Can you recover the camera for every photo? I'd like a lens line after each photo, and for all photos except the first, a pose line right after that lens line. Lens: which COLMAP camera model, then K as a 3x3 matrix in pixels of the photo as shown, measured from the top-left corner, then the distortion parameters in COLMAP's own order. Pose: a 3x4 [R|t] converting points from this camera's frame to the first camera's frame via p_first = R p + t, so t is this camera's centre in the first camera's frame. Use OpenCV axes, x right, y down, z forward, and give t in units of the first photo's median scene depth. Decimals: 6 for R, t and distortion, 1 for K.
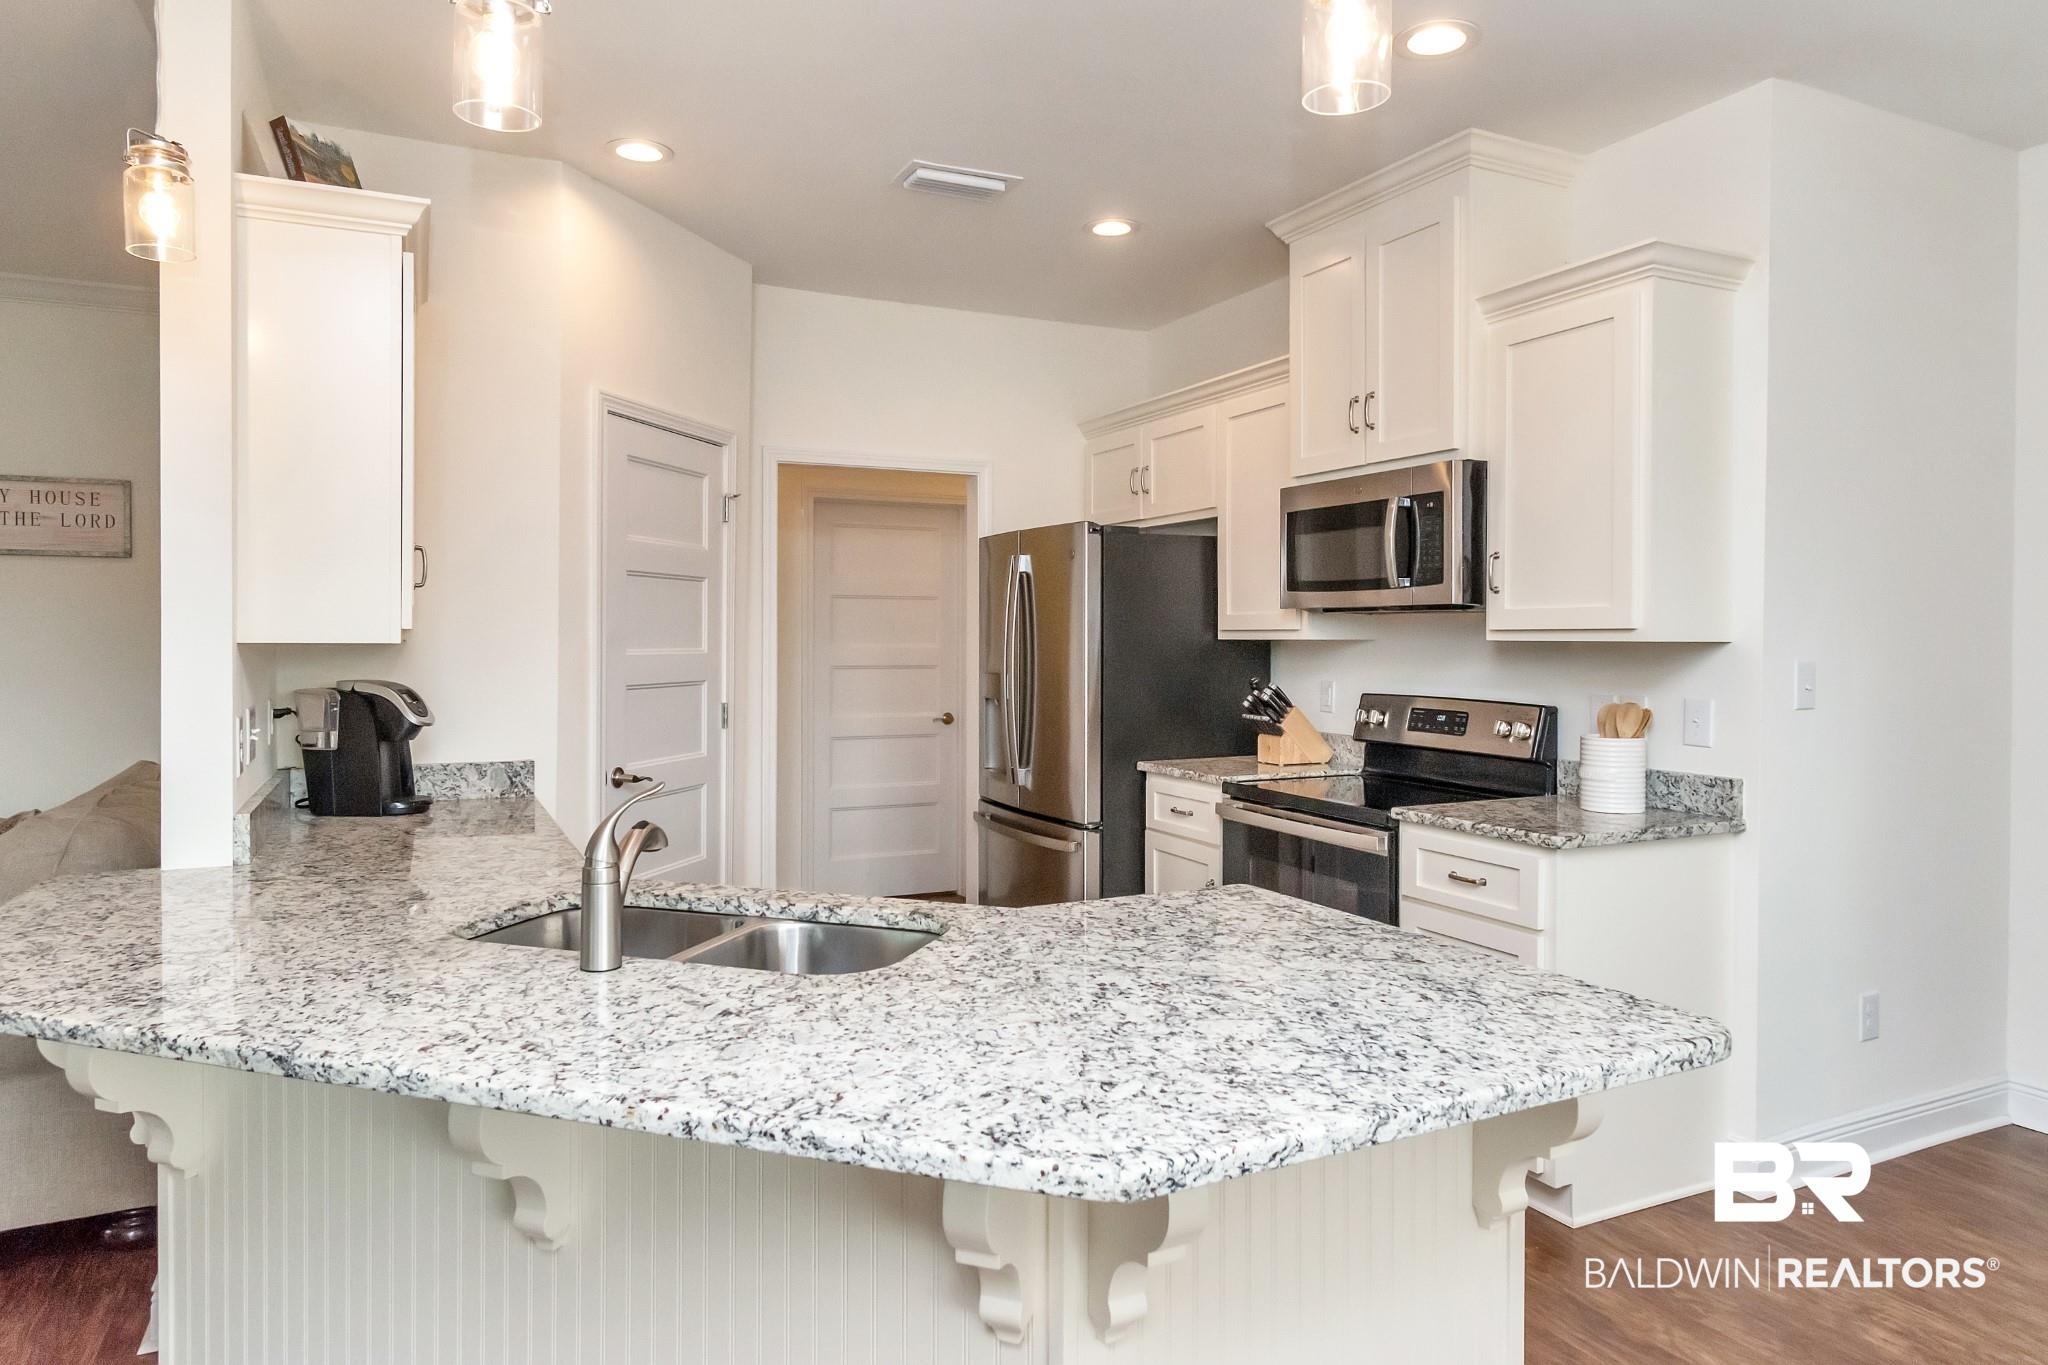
lens RADIAL K [[1235.3, 0, 1018.0], [0, 1235.3, 661.4], [0, 0, 1]] dist [-0.000614, -0.000288]
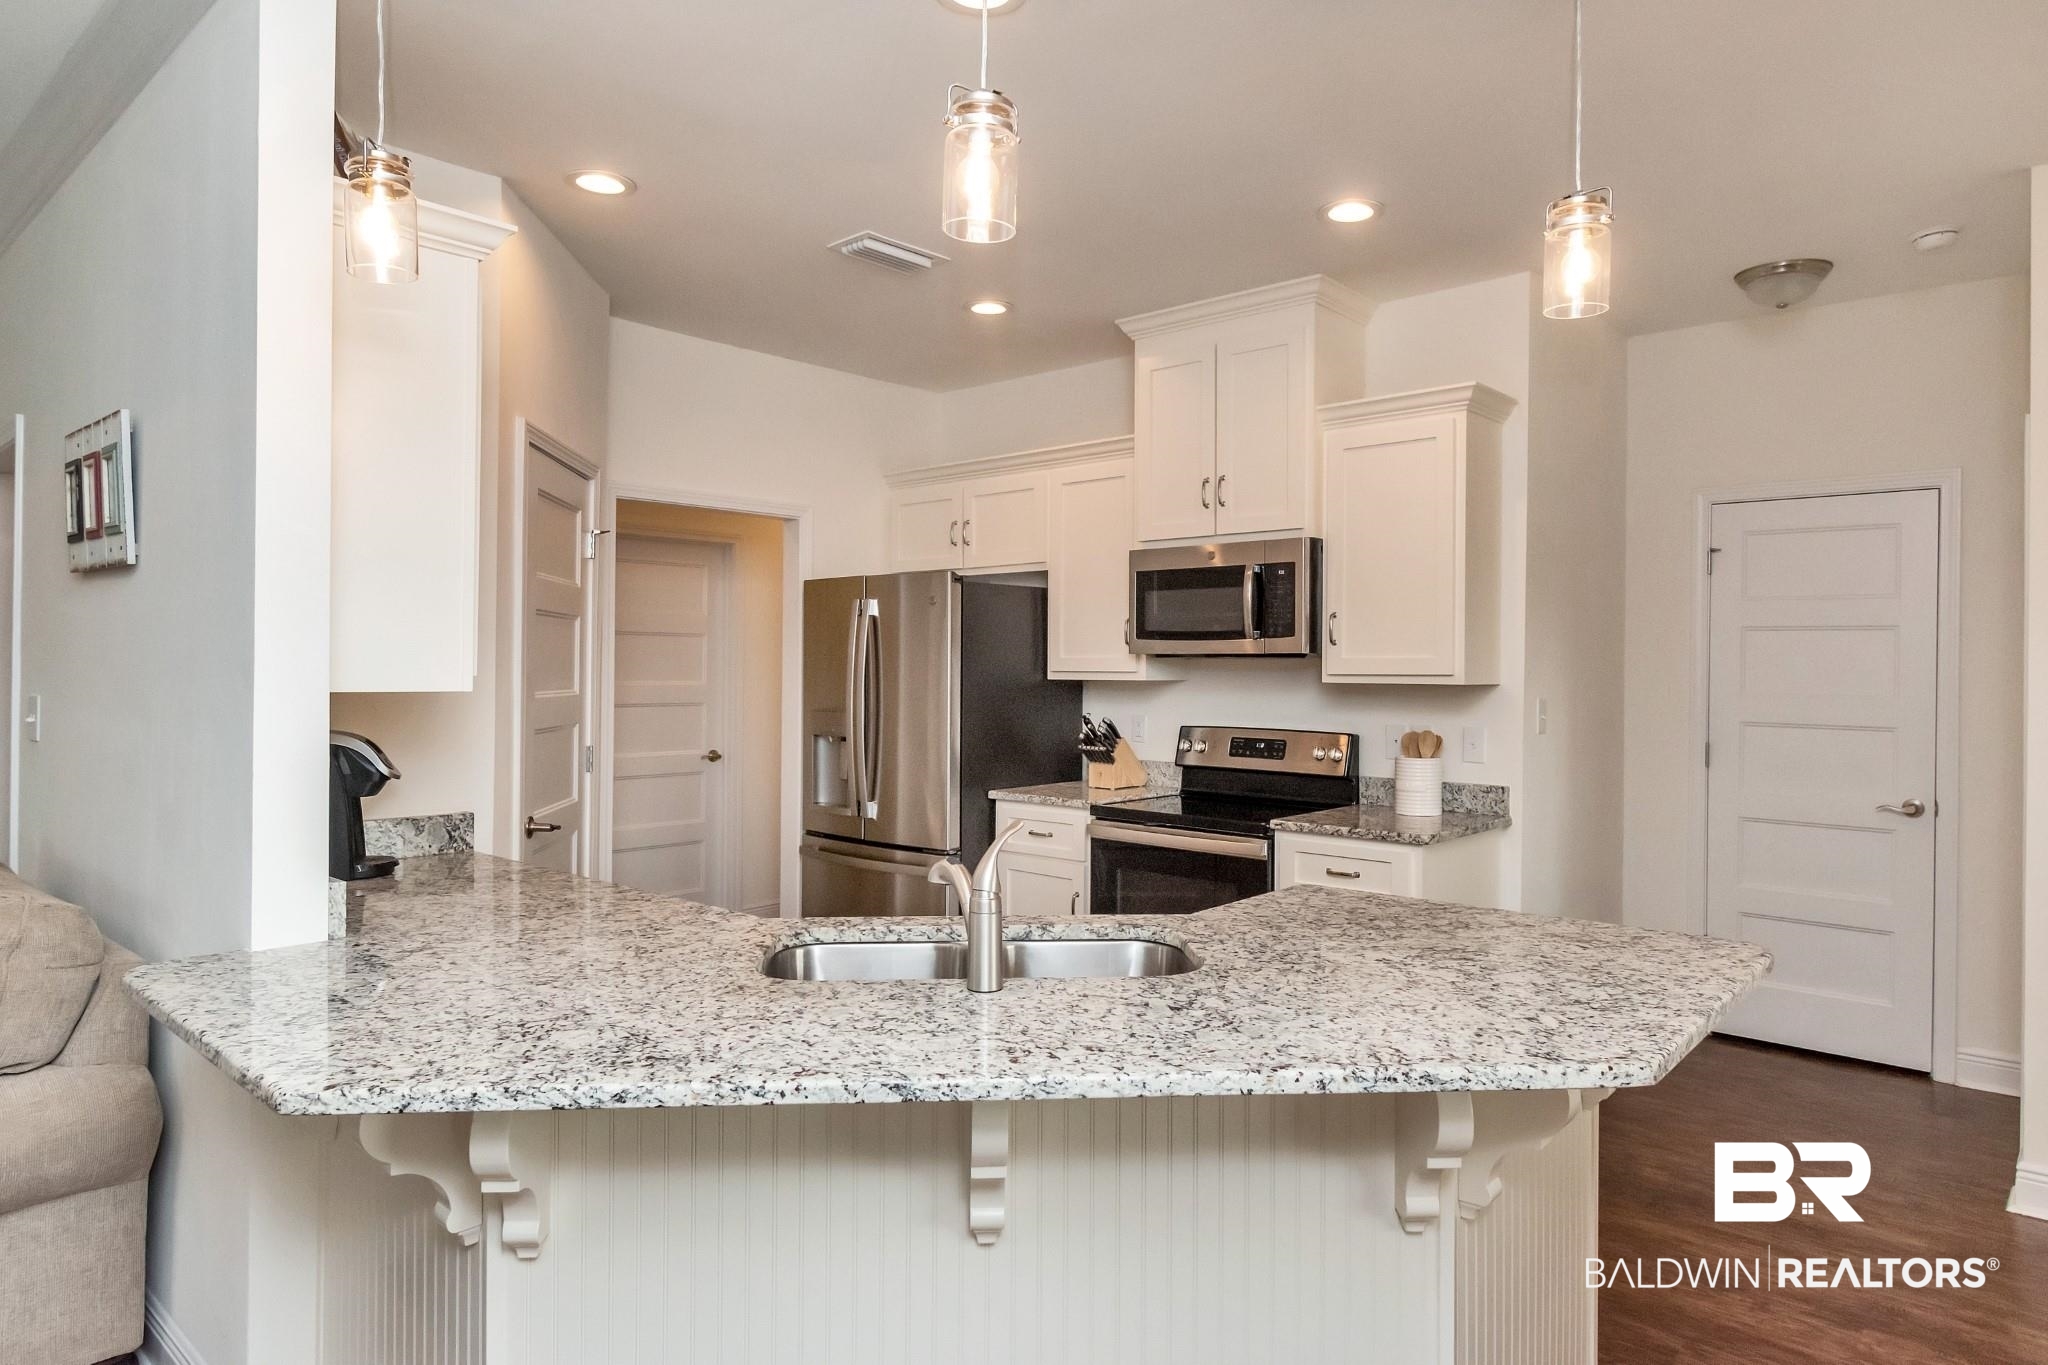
lens RADIAL K [[1215.4, 0, 1027.6], [0, 1215.4, 686.3], [0, 0, 1]] dist [0.002220, 0.000051]
pose [[0.919594, -0.002696, 0.392861, -0.372956], [0.004306, 0.999986, -0.003217, -0.010409], [-0.392847, 0.004650, 0.919592, -0.011349]]
